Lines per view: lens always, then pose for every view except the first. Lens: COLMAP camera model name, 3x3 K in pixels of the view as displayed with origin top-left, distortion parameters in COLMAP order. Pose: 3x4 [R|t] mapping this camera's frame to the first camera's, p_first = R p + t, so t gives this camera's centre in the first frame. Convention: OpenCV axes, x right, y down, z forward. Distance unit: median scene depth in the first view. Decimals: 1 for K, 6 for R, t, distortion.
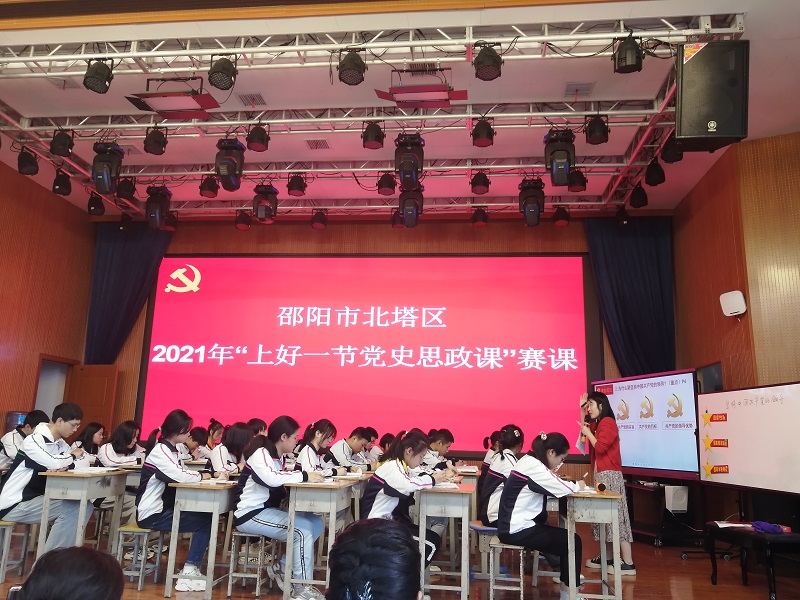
lens RADIAL K [[622.4, 0, 400.0], [0, 622.4, 300.0], [0, 0, 1]] dist [-0.068784, 0.096061]
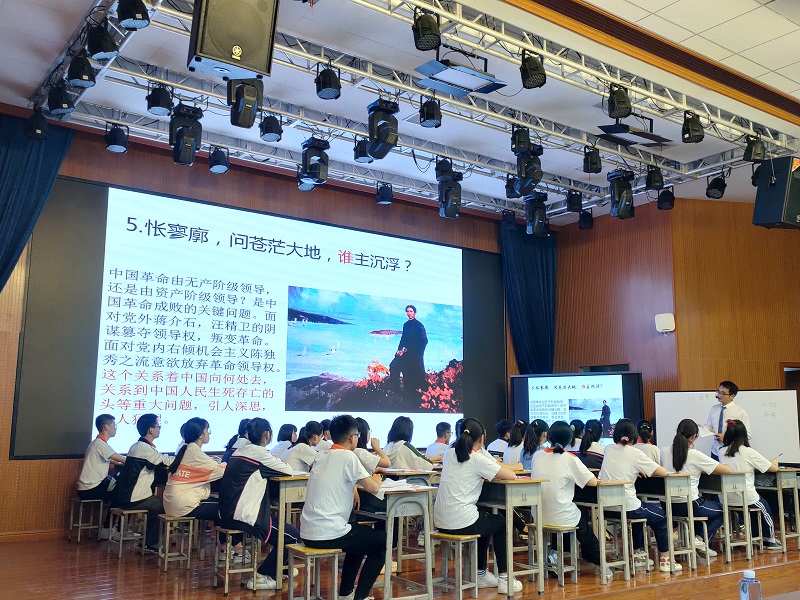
lens RADIAL K [[785.3, 0, 400.0], [0, 785.3, 300.0], [0, 0, 1]] dist [0.011848, 0.001484]
pose [[0.749099, 0.080189, 0.657587, -0.945323], [-0.125794, 0.991805, 0.022355, -0.008146], [-0.650405, -0.099466, 0.753047, 0.121414]]
